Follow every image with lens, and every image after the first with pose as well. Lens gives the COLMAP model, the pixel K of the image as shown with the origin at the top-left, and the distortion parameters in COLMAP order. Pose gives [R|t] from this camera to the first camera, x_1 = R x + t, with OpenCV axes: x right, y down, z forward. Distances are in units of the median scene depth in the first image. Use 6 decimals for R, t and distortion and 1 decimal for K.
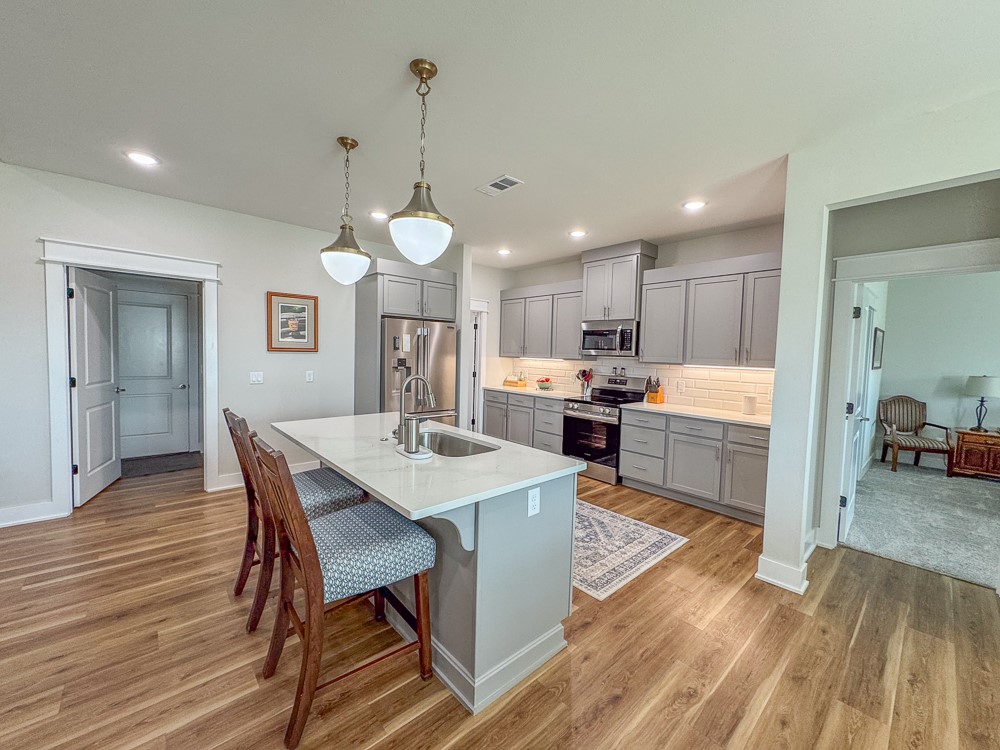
lens RADIAL K [[395.8, 0, 500.9], [0, 395.8, 372.3], [0, 0, 1]] dist [-0.001171, -0.000413]
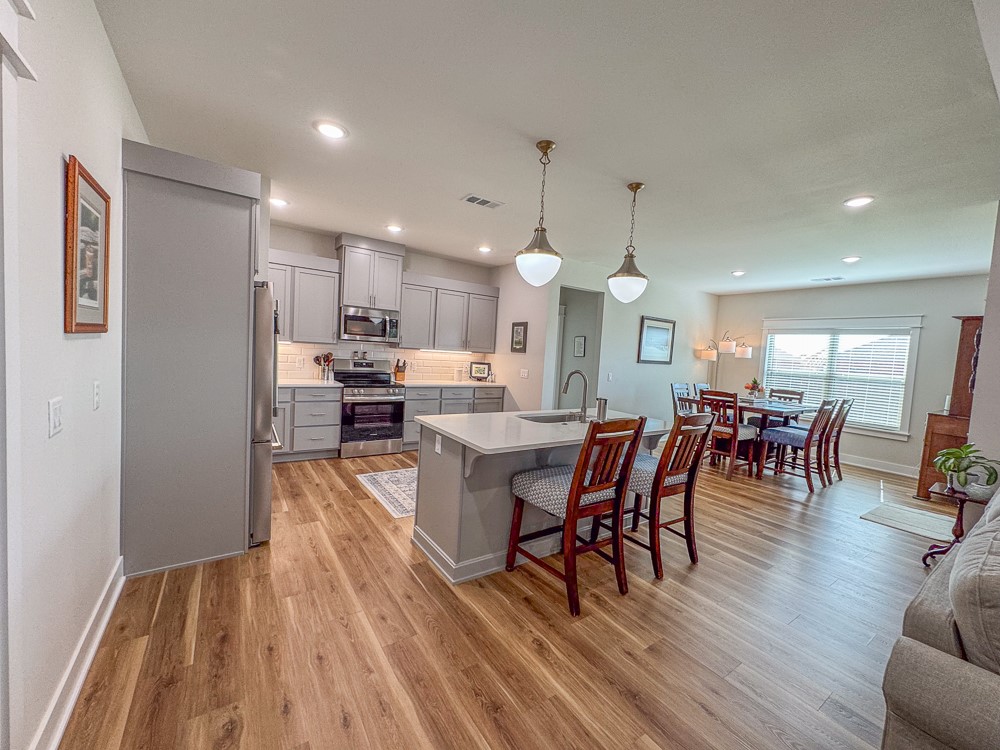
lens RADIAL K [[395.8, 0, 500.9], [0, 395.8, 372.3], [0, 0, 1]] dist [-0.001171, -0.000413]
pose [[0.135575, -0.073829, 0.988013, -0.742968], [-0.006432, 0.997133, 0.075393, -0.040610], [-0.990746, -0.016576, 0.134711, 0.497688]]
